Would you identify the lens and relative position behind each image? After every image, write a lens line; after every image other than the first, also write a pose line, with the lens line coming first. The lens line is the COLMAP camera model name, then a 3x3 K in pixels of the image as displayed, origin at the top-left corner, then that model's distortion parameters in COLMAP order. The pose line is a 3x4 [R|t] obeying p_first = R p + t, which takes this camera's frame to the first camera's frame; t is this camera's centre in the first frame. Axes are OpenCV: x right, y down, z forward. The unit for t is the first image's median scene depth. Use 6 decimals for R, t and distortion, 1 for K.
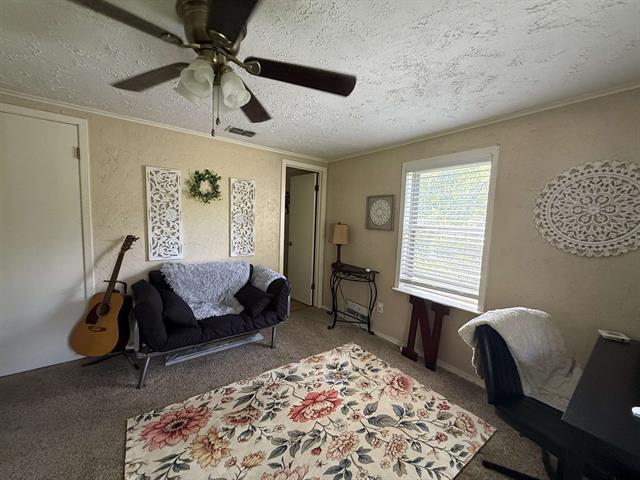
lens RADIAL K [[253.5, 0, 320.0], [0, 253.5, 240.0], [0, 0, 1]] dist [-0.005071, 0.000216]
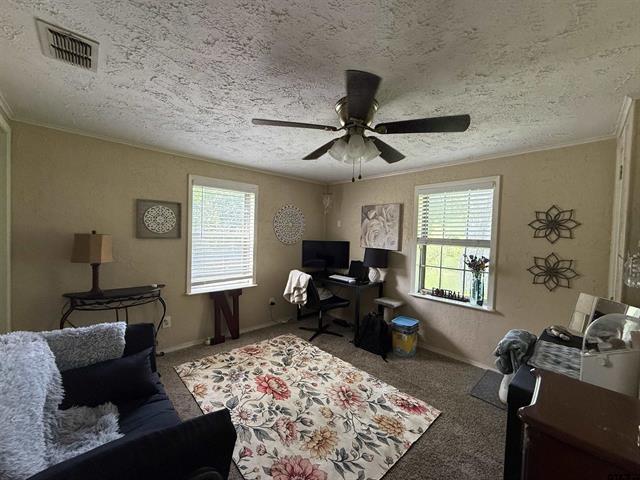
lens RADIAL K [[253.5, 0, 320.0], [0, 253.5, 240.0], [0, 0, 1]] dist [-0.005071, 0.000216]
pose [[-0.104126, -0.067920, 0.992242, -1.078443], [0.048878, 0.996110, 0.073314, -0.109580], [-0.993362, 0.056133, -0.100402, 0.778501]]
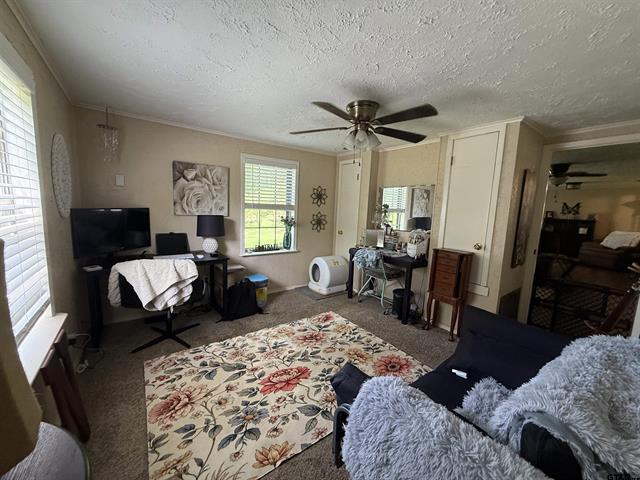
lens RADIAL K [[253.5, 0, 320.0], [0, 253.5, 240.0], [0, 0, 1]] dist [-0.005071, 0.000216]
pose [[-0.996589, -0.082490, 0.002310, -0.099980], [-0.080006, 0.972682, 0.217921, -0.149790], [-0.020223, 0.216993, -0.975964, 1.740592]]
